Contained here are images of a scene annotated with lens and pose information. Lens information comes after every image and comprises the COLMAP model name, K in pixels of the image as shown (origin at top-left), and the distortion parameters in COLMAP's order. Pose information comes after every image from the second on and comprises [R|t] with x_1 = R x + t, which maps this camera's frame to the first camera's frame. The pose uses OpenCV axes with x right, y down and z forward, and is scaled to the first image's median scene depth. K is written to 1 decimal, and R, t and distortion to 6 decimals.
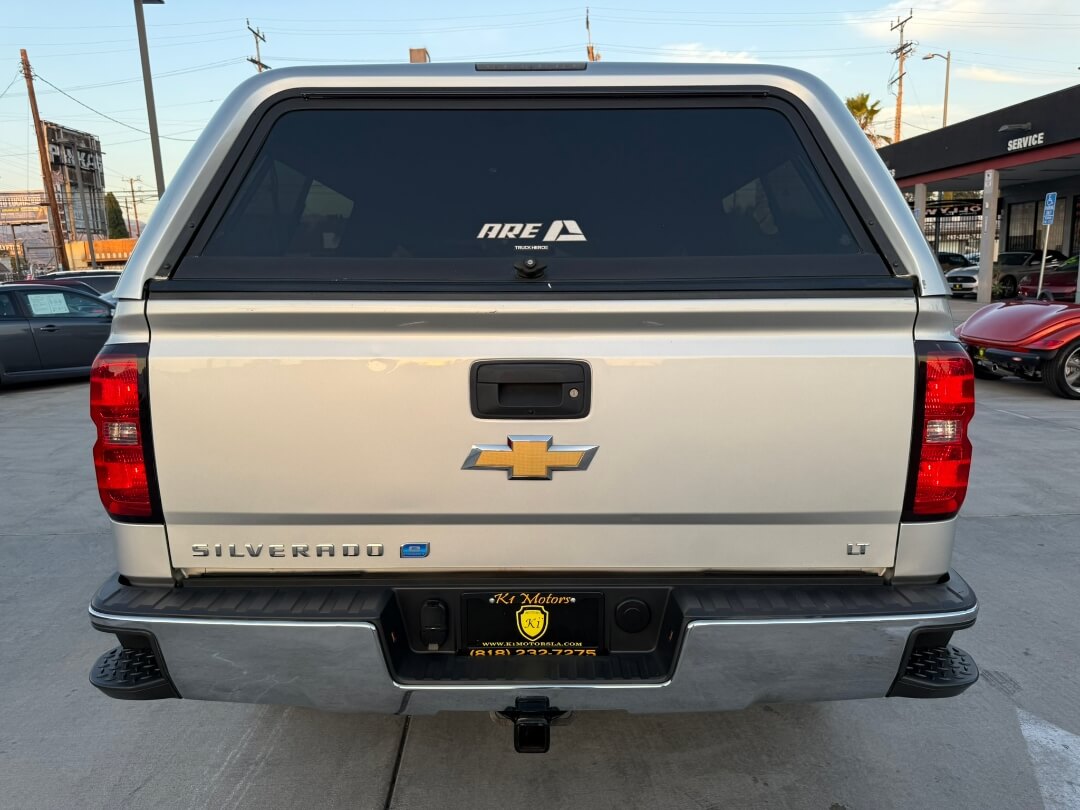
lens RADIAL K [[769.2, 0, 542.1], [0, 769.2, 409.0], [0, 0, 1]] dist [0.003692, -0.005742]
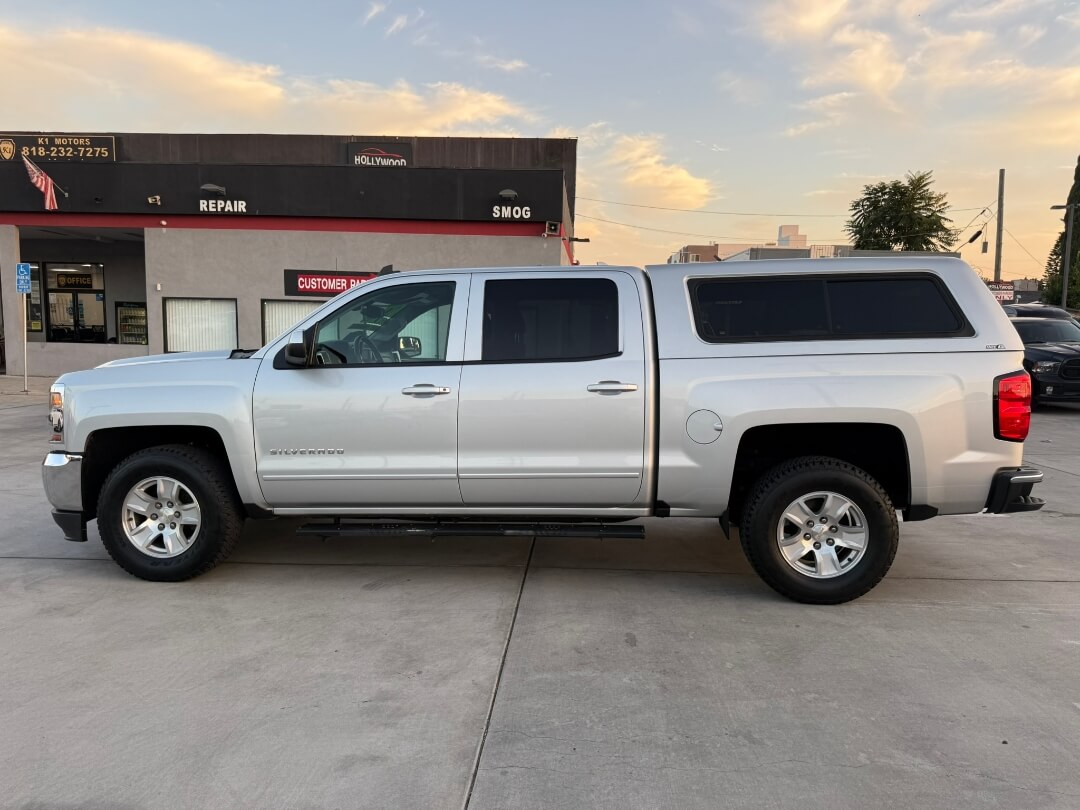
lens RADIAL K [[767.5, 0, 541.3], [0, 767.5, 406.8], [0, 0, 1]] dist [0.091988, -0.132768]
pose [[0.079030, -0.066891, 0.994625, -2.229214], [0.158043, 0.985968, 0.053751, -0.238056], [-0.984265, 0.152945, 0.088493, 1.624646]]
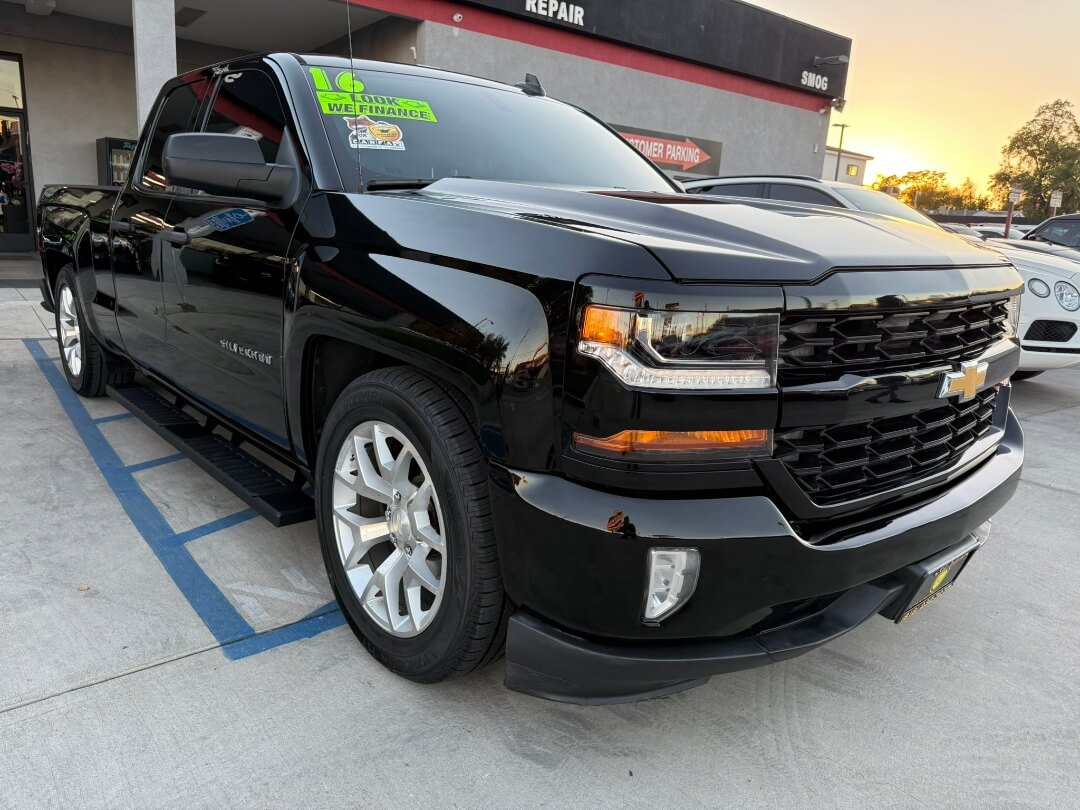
lens RADIAL K [[776.7, 0, 534.3], [0, 776.7, 403.4], [0, 0, 1]] dist [0.017938, -0.011323]
pose [[-0.595107, -0.180948, 0.783011, 1.024465], [0.110401, 0.946677, 0.302677, -1.405263], [-0.796027, 0.266570, -0.543397, 8.390425]]
